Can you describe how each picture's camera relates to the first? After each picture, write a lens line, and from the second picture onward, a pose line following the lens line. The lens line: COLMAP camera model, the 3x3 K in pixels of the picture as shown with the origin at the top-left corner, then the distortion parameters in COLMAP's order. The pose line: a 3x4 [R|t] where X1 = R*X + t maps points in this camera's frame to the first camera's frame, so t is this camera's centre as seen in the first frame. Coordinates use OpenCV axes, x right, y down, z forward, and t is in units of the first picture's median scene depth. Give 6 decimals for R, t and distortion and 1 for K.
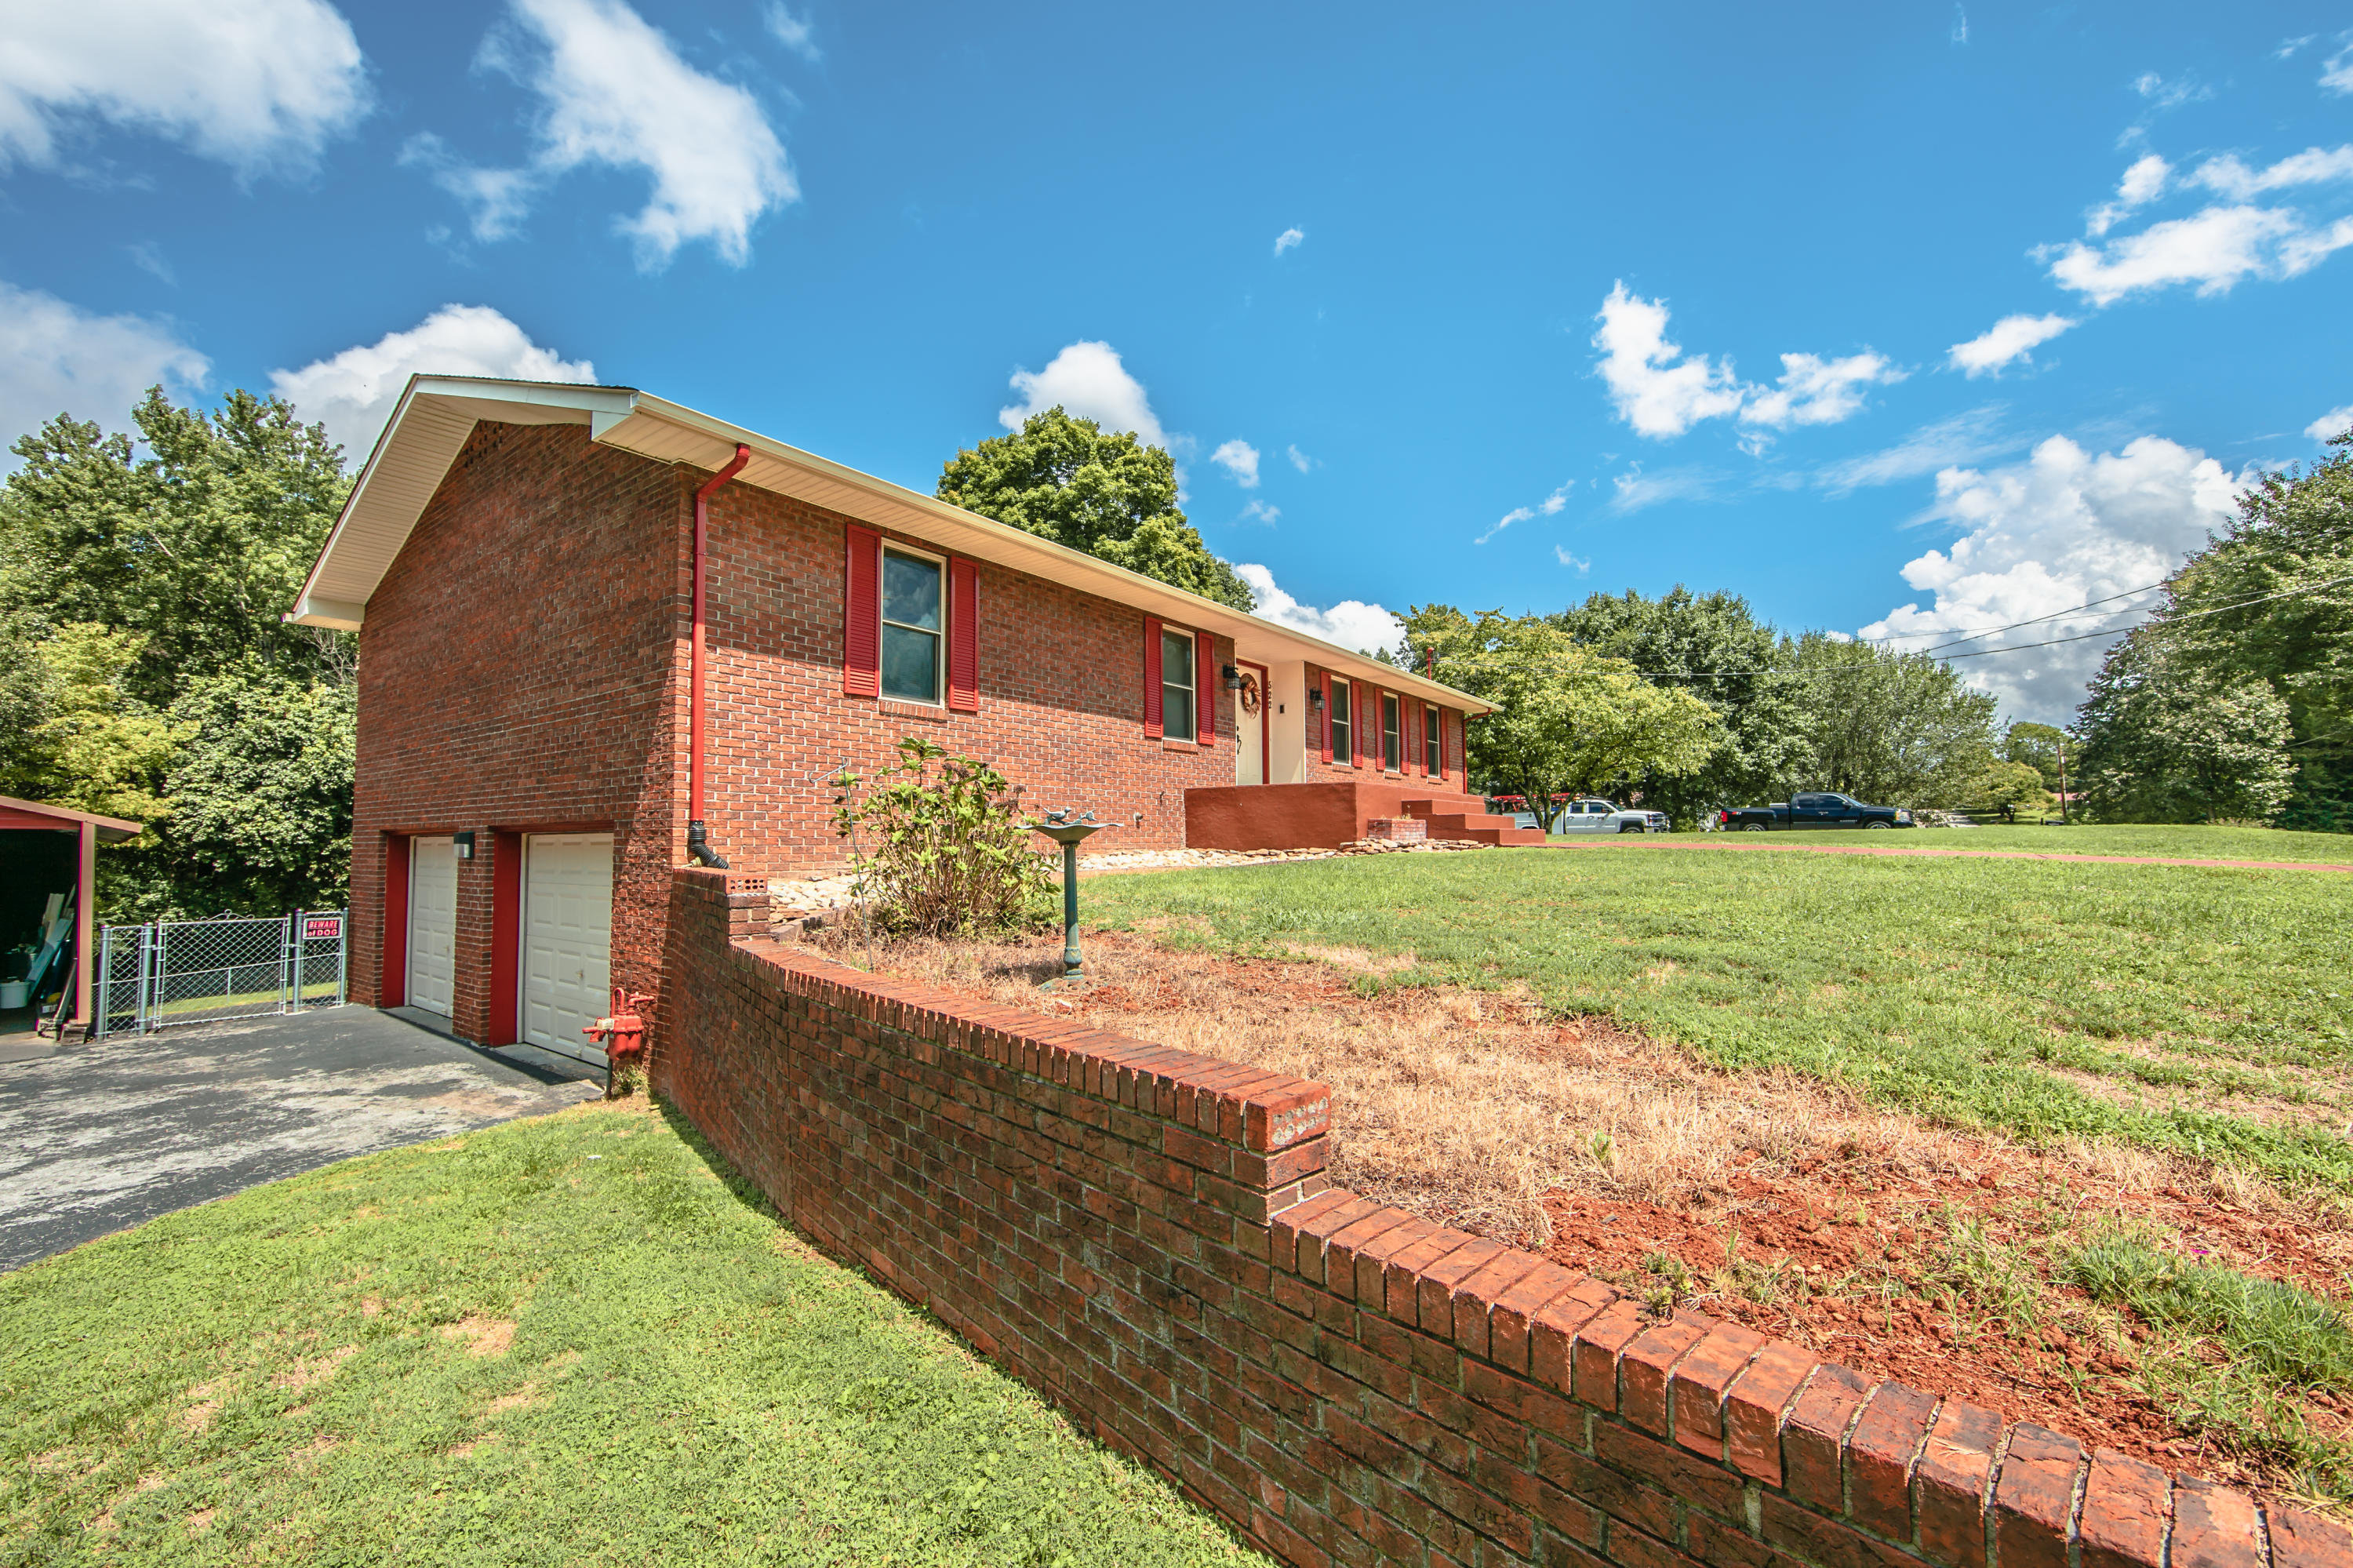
lens RADIAL K [[929.5, 0, 1176.5], [0, 929.5, 784.0], [0, 0, 1]] dist [0.007992, -0.000107]
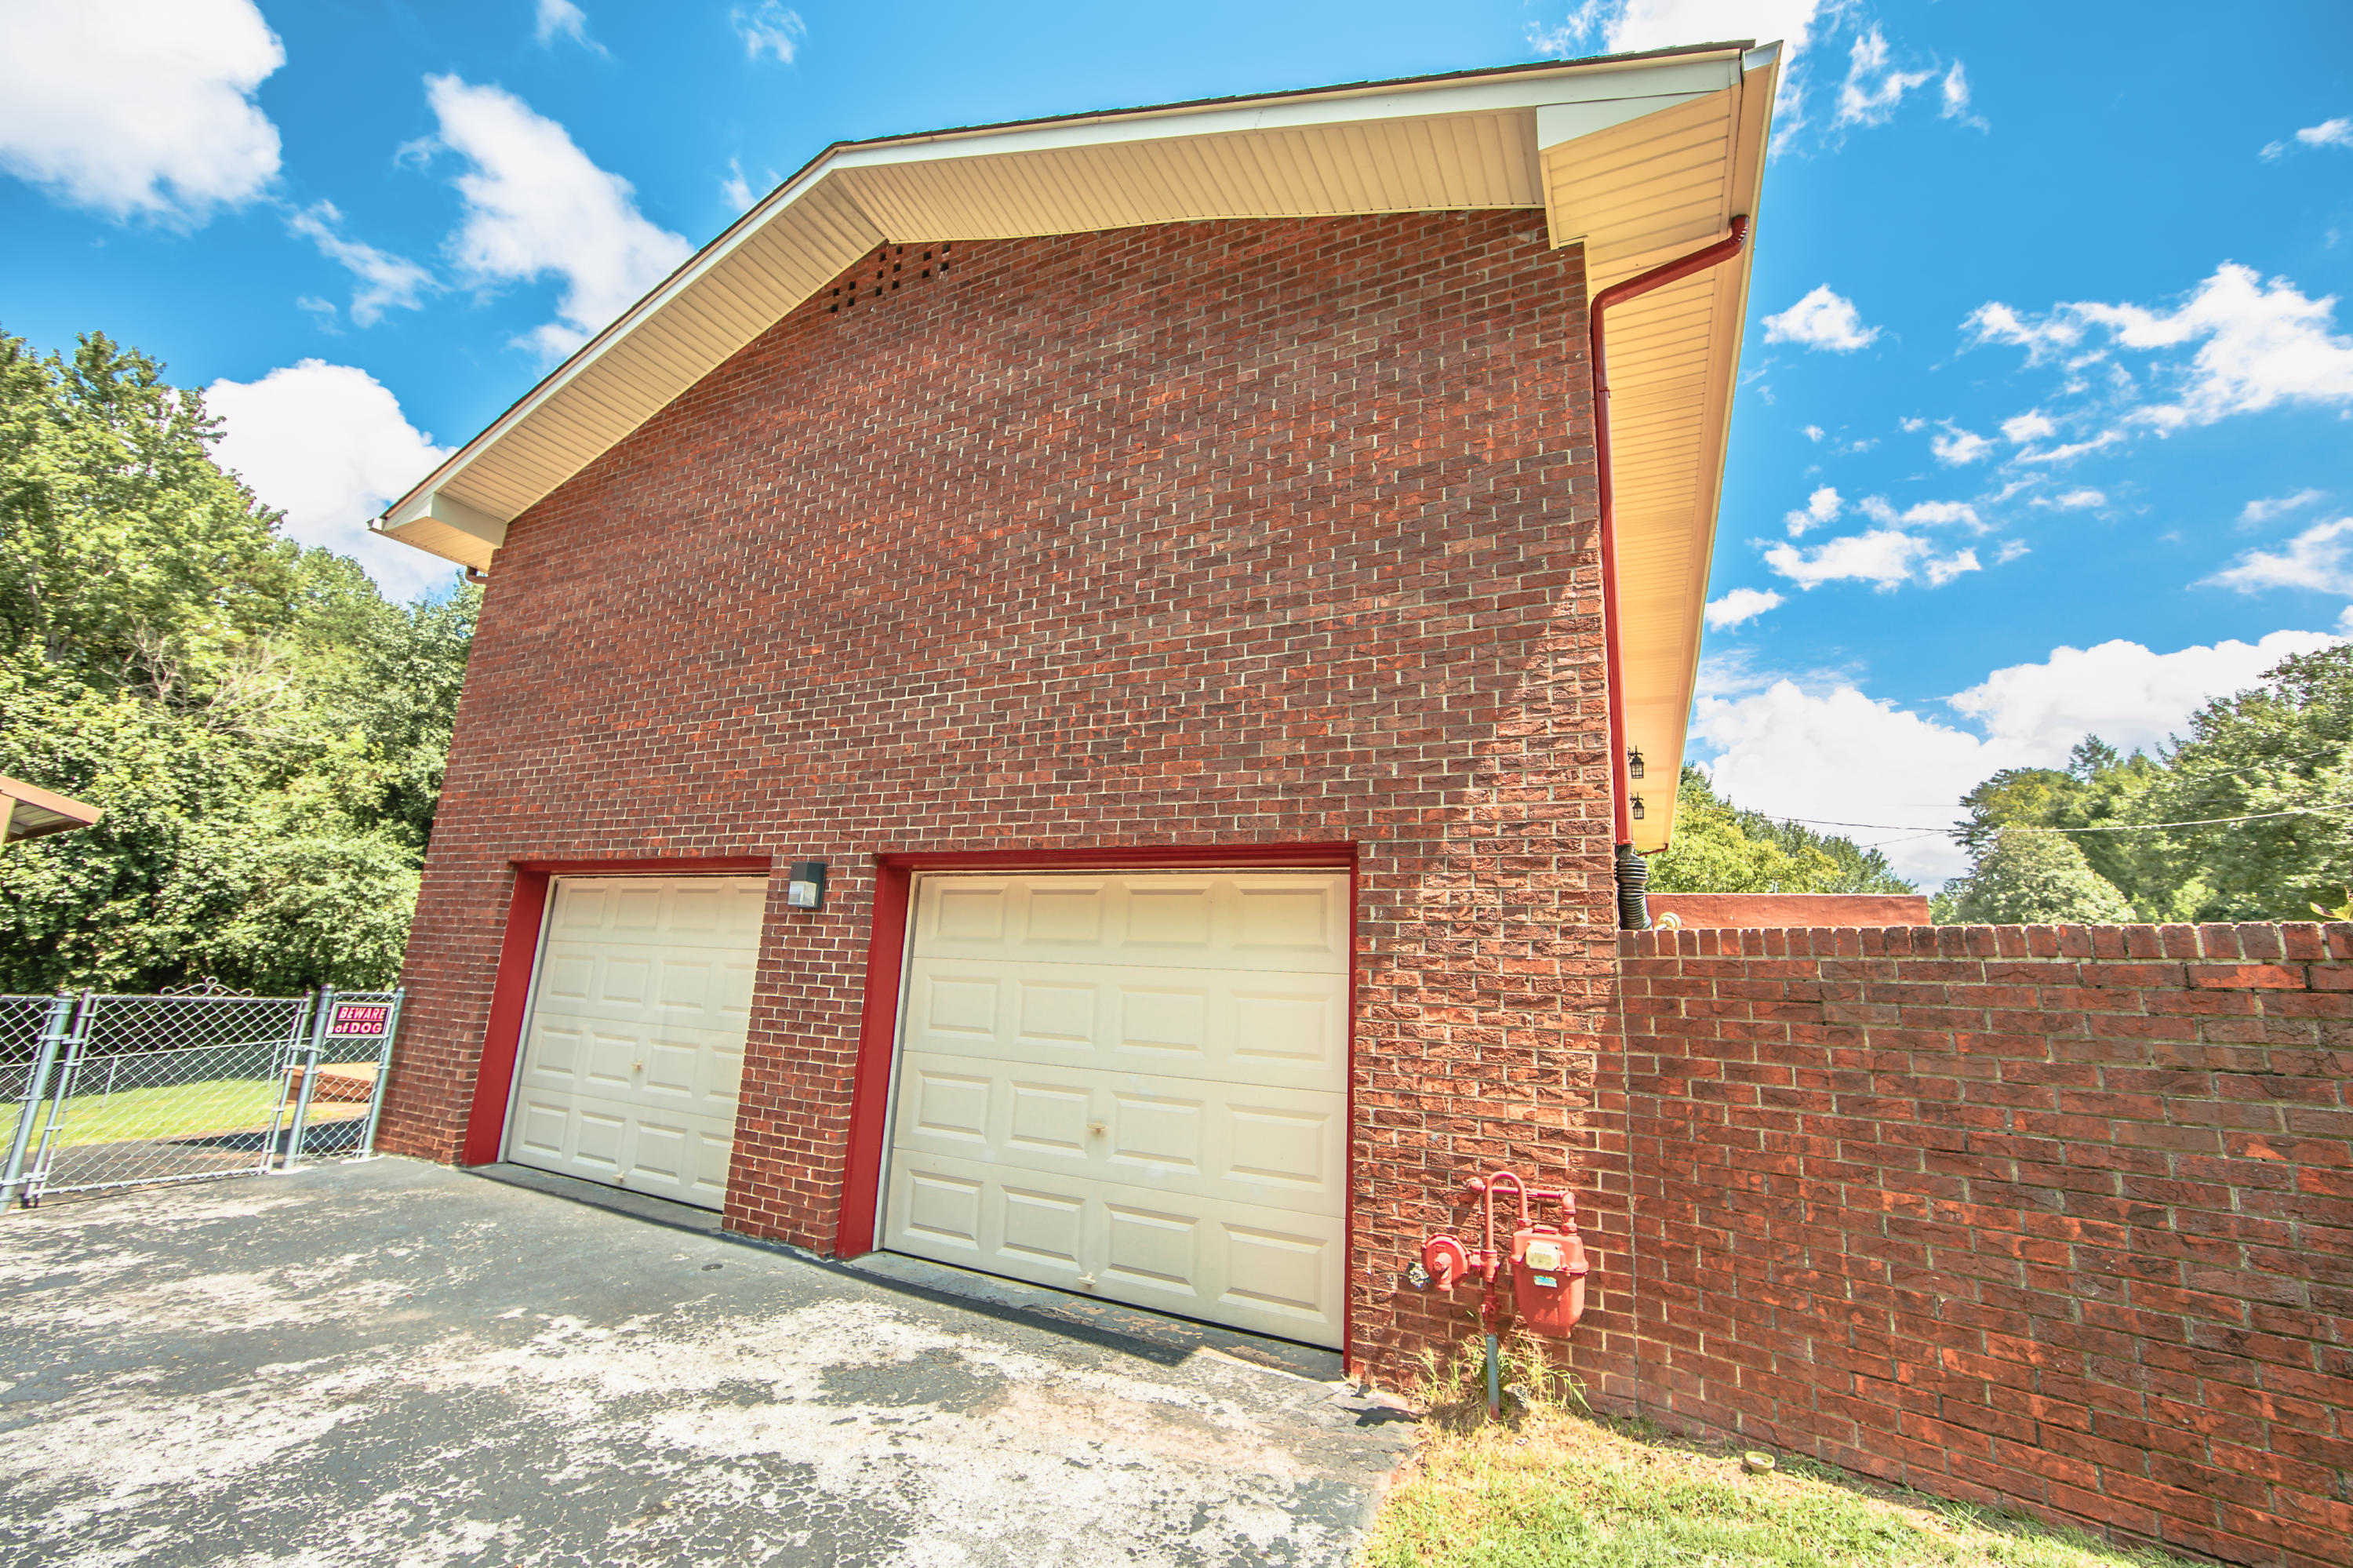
lens RADIAL K [[906.9, 0, 1189.5], [0, 906.9, 800.5], [0, 0, 1]] dist [-0.002666, -0.000557]
pose [[0.978706, 0.094619, 0.182161, -0.200524], [-0.068697, 0.987234, -0.143698, 0.024670], [-0.193432, 0.128124, 0.972712, 0.126590]]
